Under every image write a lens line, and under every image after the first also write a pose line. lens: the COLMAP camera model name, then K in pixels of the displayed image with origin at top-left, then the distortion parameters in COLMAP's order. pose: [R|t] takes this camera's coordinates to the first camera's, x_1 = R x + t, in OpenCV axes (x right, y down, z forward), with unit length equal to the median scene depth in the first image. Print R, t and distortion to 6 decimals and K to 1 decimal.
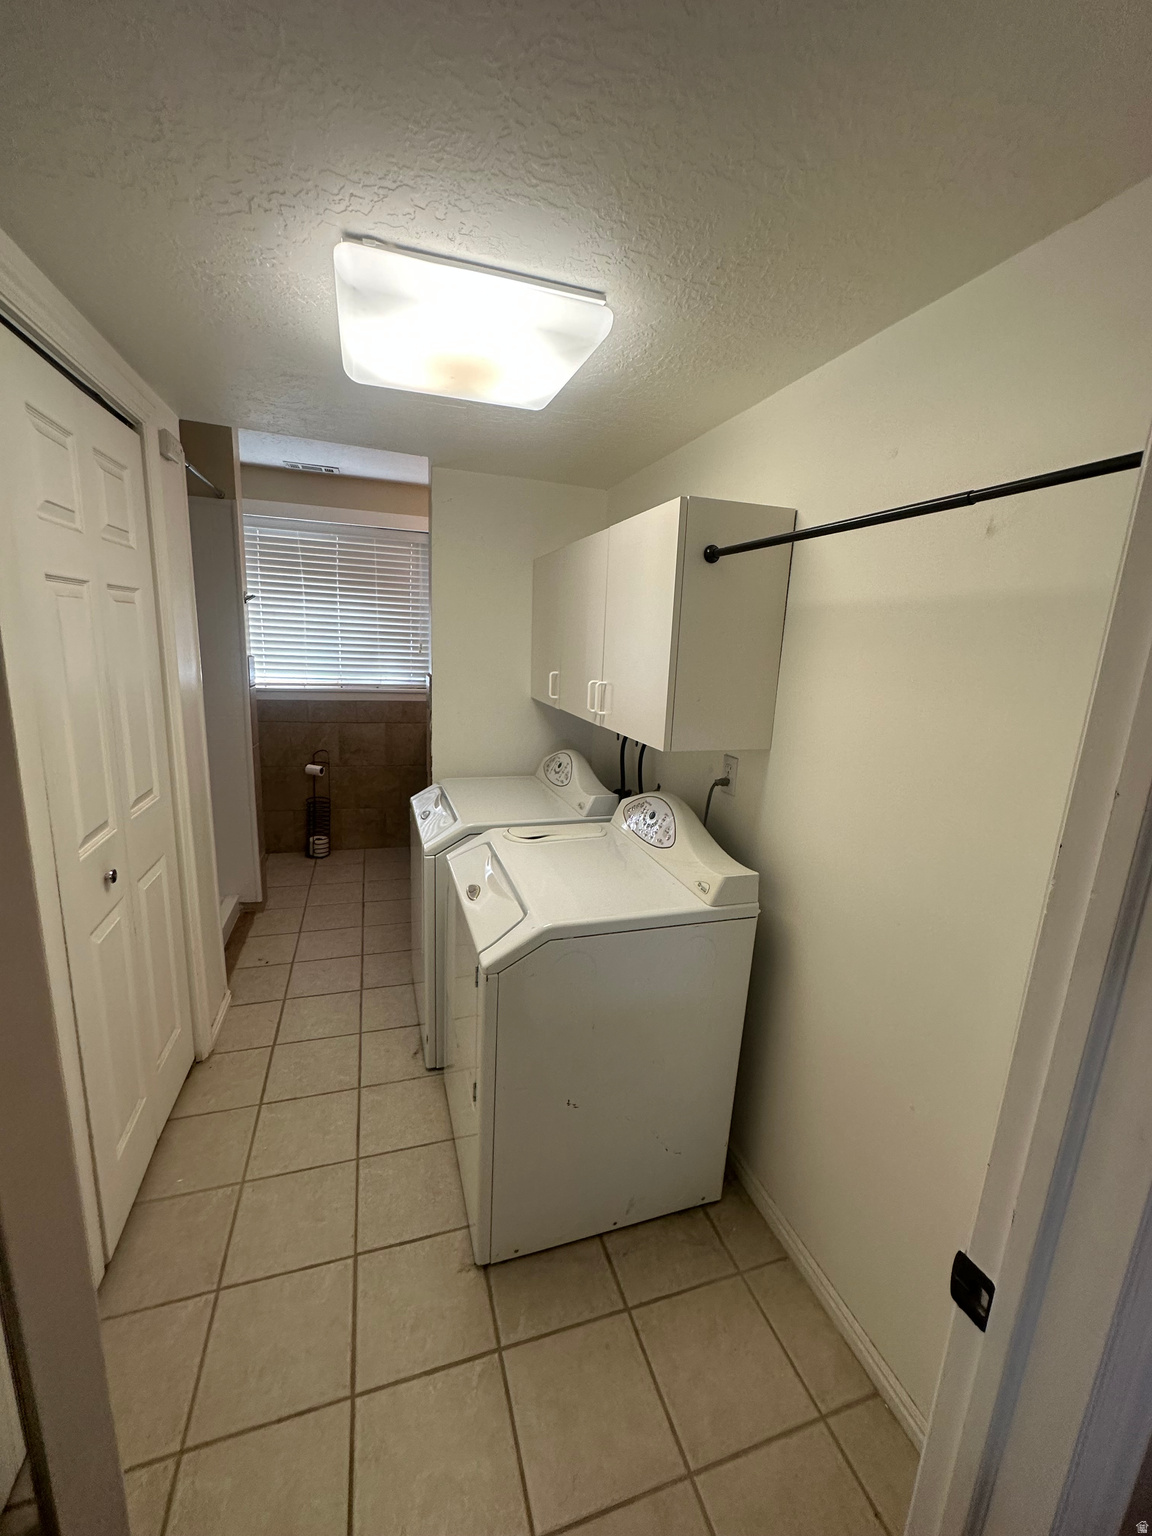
lens RADIAL K [[611.2, 0, 576.8], [0, 611.2, 768.8], [0, 0, 1]] dist [-0.005281, 0.001648]
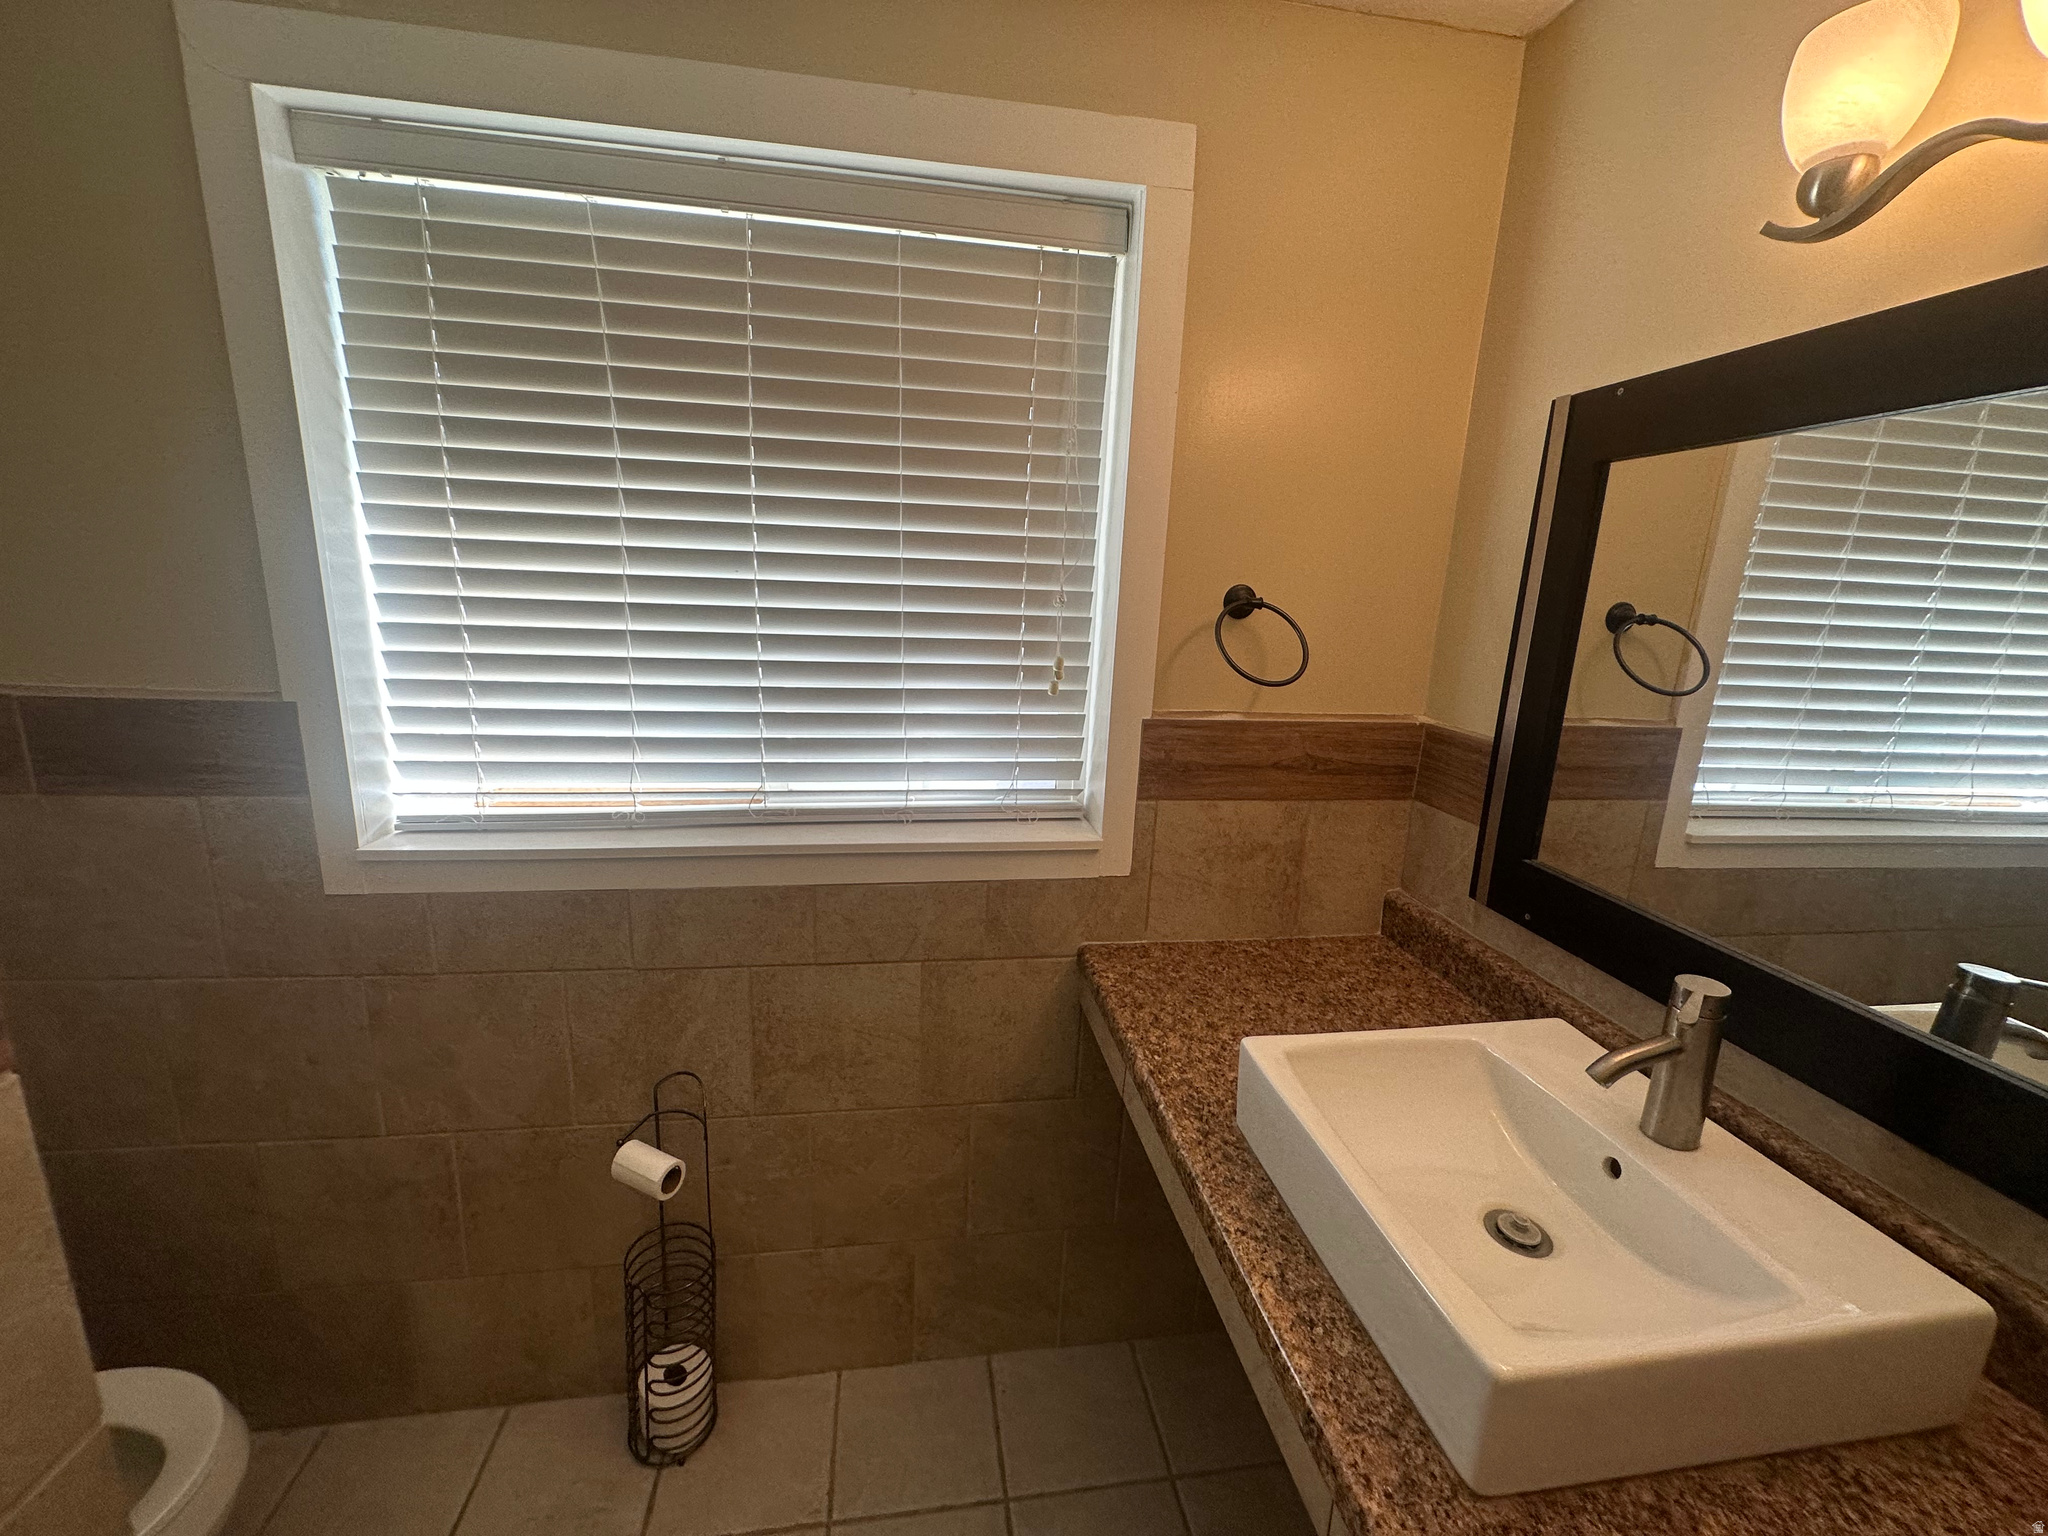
lens RADIAL K [[814.9, 0, 1016.0], [0, 814.9, 762.3], [0, 0, 1]] dist [-0.005281, 0.001648]
pose [[0.988700, 0.026004, -0.147636, -0.226521], [-0.024338, 0.999618, 0.013084, -0.168553], [0.147919, -0.009343, 0.988955, 0.668447]]
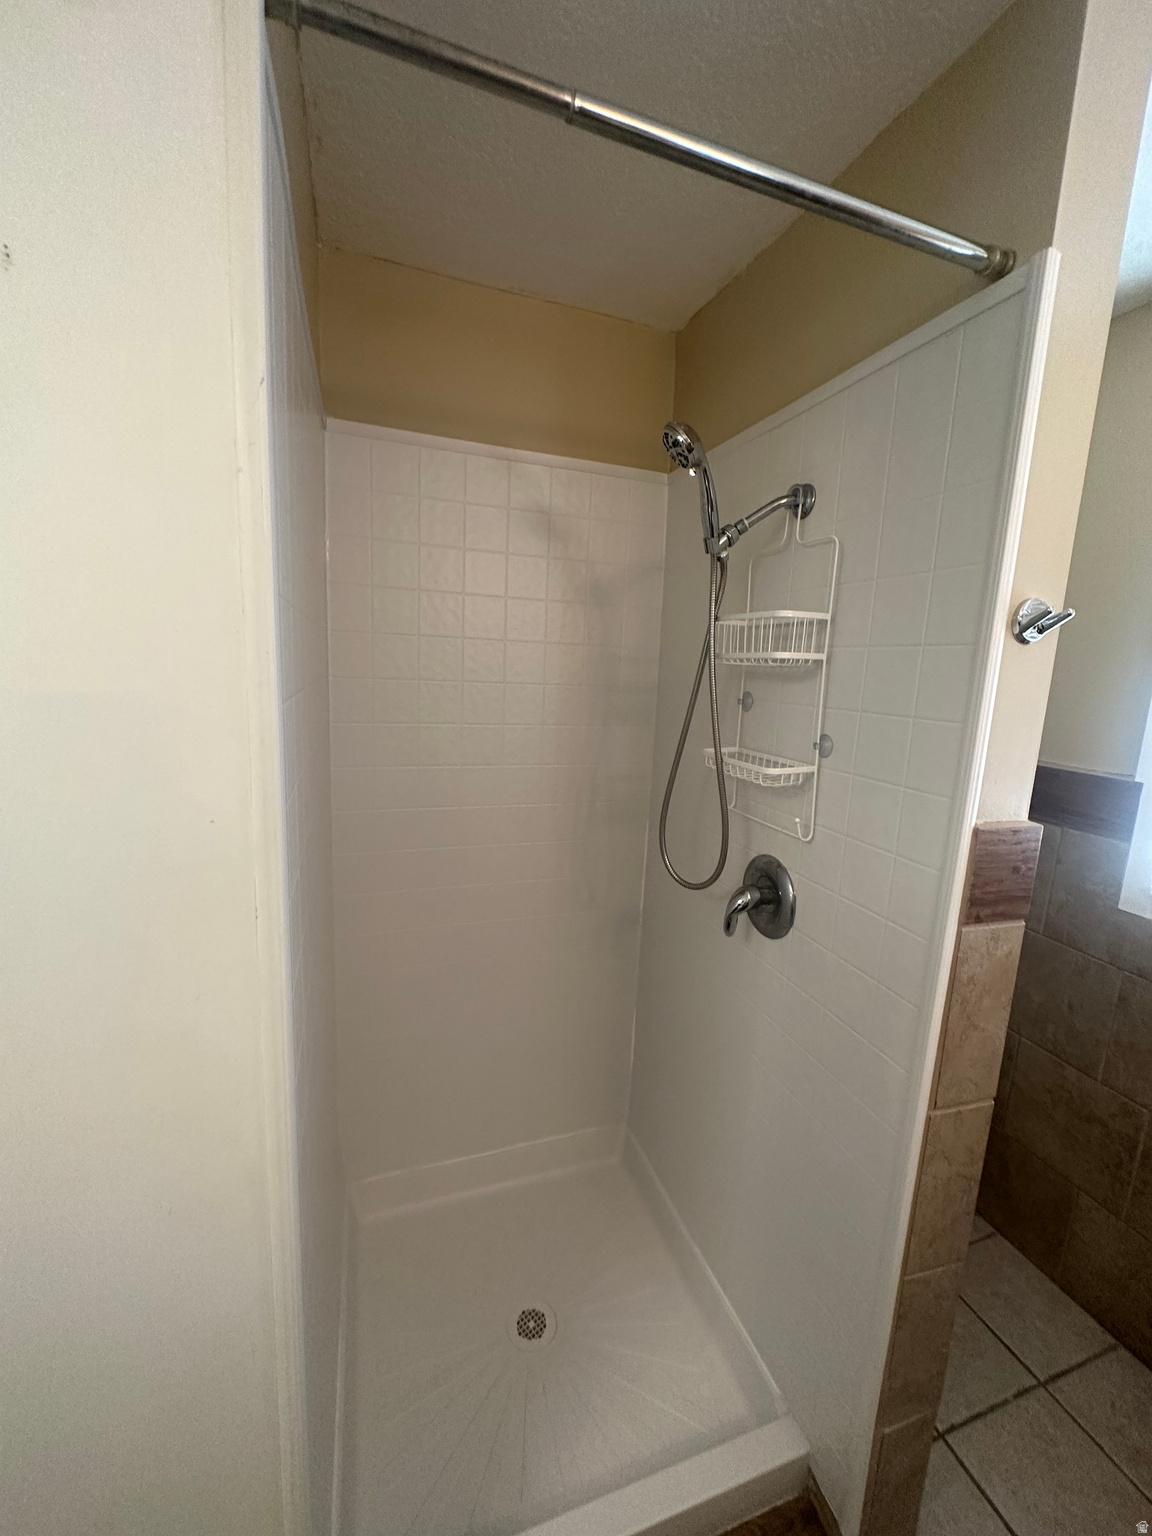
lens RADIAL K [[611.2, 0, 586.8], [0, 611.2, 766.1], [0, 0, 1]] dist [-0.005281, 0.001648]
pose [[0.045149, 0.118025, -0.991984, -0.204119], [-0.243034, 0.964460, 0.103689, -0.149242], [0.968967, 0.236404, 0.072229, 0.591704]]
